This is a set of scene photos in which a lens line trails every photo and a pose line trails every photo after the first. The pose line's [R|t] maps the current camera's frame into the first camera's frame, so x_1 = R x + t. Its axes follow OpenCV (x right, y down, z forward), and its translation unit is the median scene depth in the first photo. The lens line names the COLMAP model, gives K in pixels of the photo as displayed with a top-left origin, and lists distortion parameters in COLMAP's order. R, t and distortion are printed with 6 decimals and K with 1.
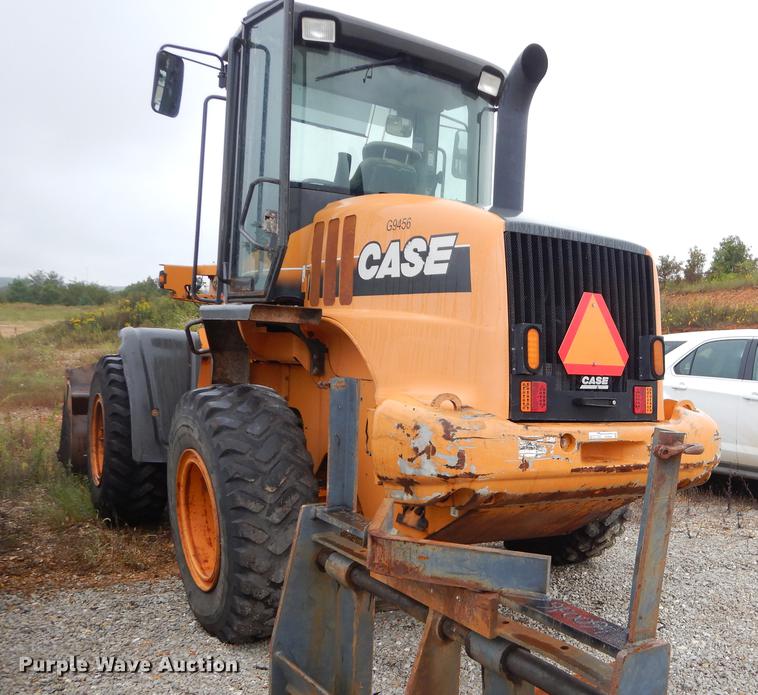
lens RADIAL K [[782.9, 0, 380.1], [0, 782.9, 332.9], [0, 0, 1]] dist [0.009941, 0.008229]
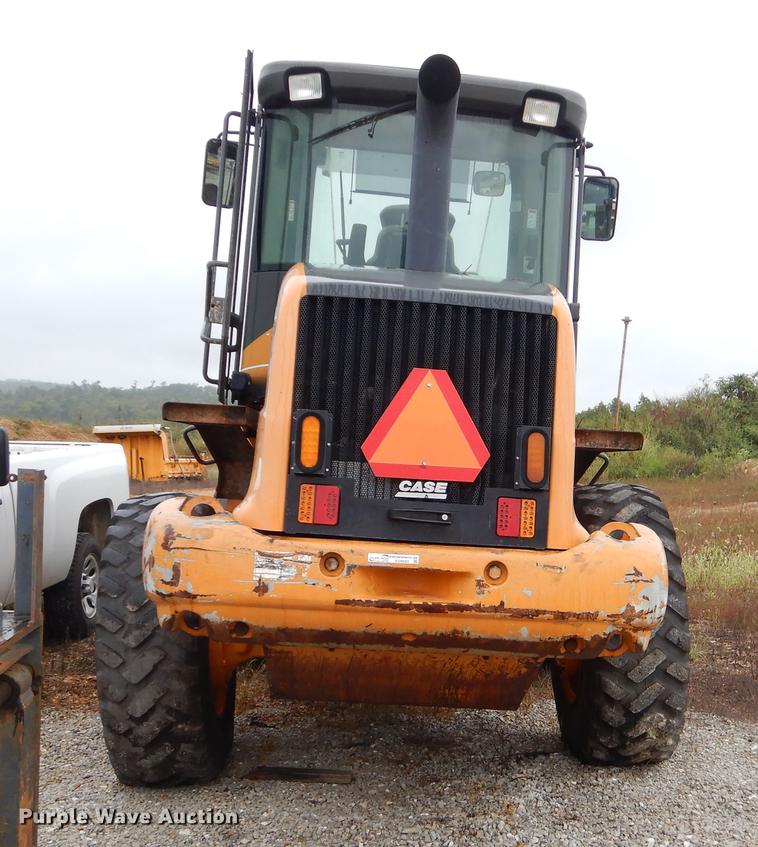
lens RADIAL K [[944.3, 0, 321.8], [0, 944.3, 407.7], [0, 0, 1]] dist [0.001841, -0.004915]
pose [[0.875287, -0.025009, -0.482957, 0.622340], [-0.004687, 0.998176, -0.060182, 0.040668], [0.483581, 0.054940, 0.873574, 0.175942]]
